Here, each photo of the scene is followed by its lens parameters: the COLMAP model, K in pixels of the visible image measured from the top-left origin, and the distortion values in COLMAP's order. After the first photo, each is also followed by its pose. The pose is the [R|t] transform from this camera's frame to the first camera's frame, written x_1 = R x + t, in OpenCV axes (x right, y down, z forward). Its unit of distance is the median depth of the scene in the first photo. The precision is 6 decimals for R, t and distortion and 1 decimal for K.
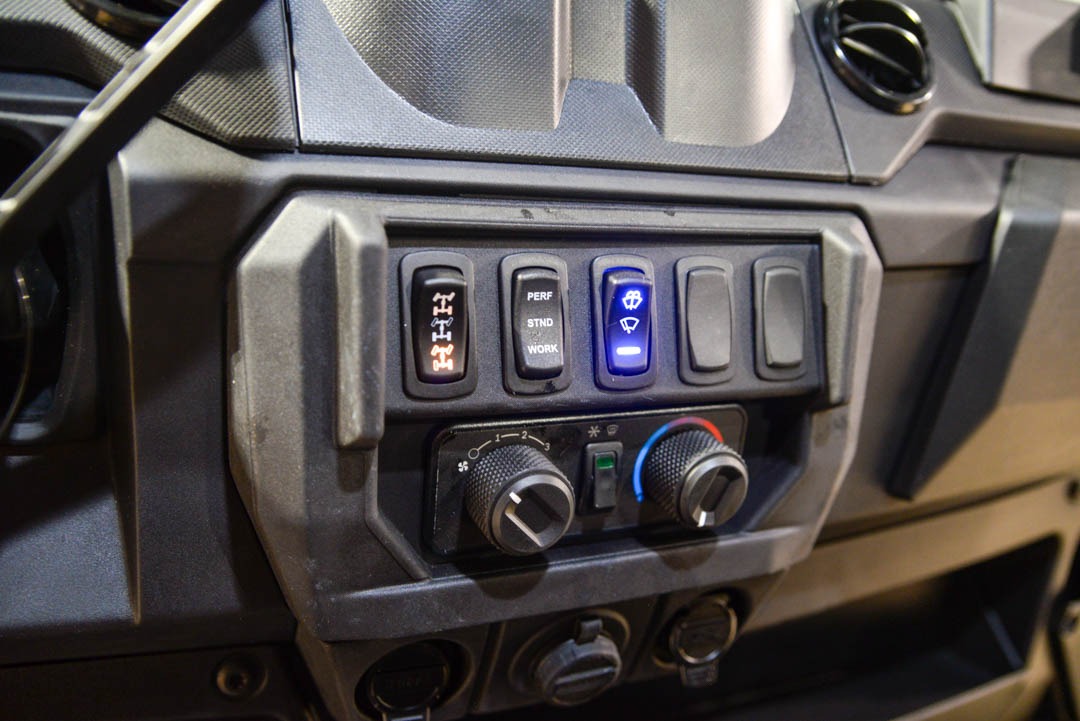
lens RADIAL K [[936.0, 0, 540.0], [0, 936.0, 360.5], [0, 0, 1]] dist [0.004931, 0.003301]
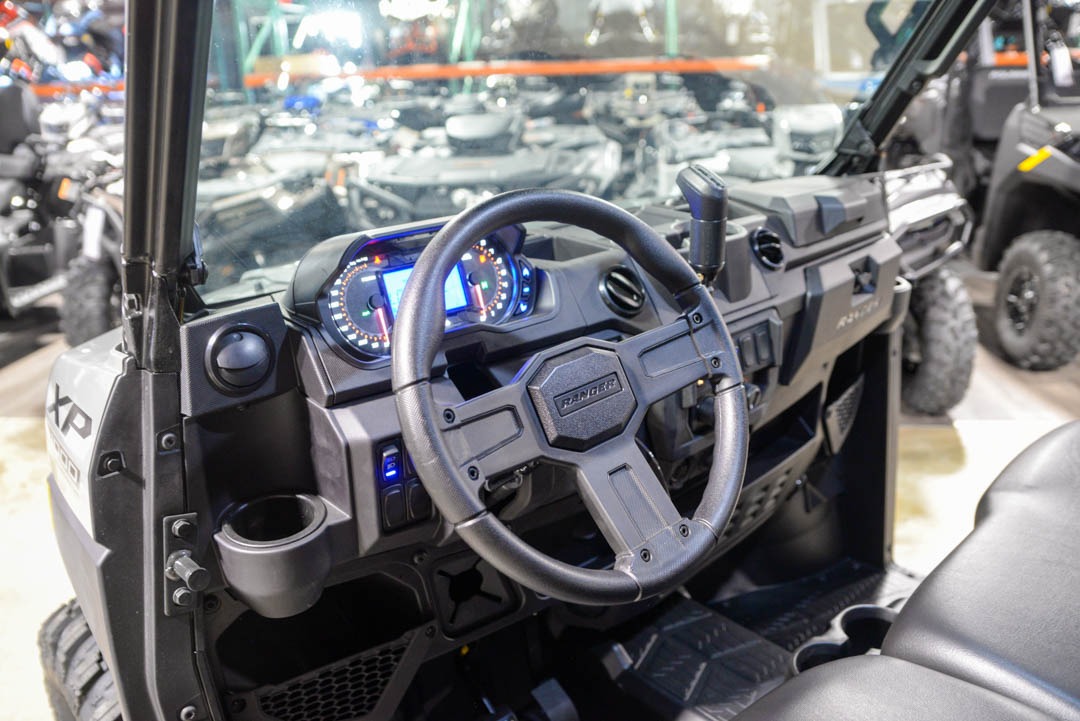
lens RADIAL K [[851.7, 0, 540.0], [0, 851.7, 360.5], [0, 0, 1]] dist [-0.001990, -0.000773]
pose [[0.954569, -0.185903, 0.232892, -0.991827], [0.155142, 0.977306, 0.144233, -0.451570], [-0.254420, -0.101549, 0.961747, -1.424015]]
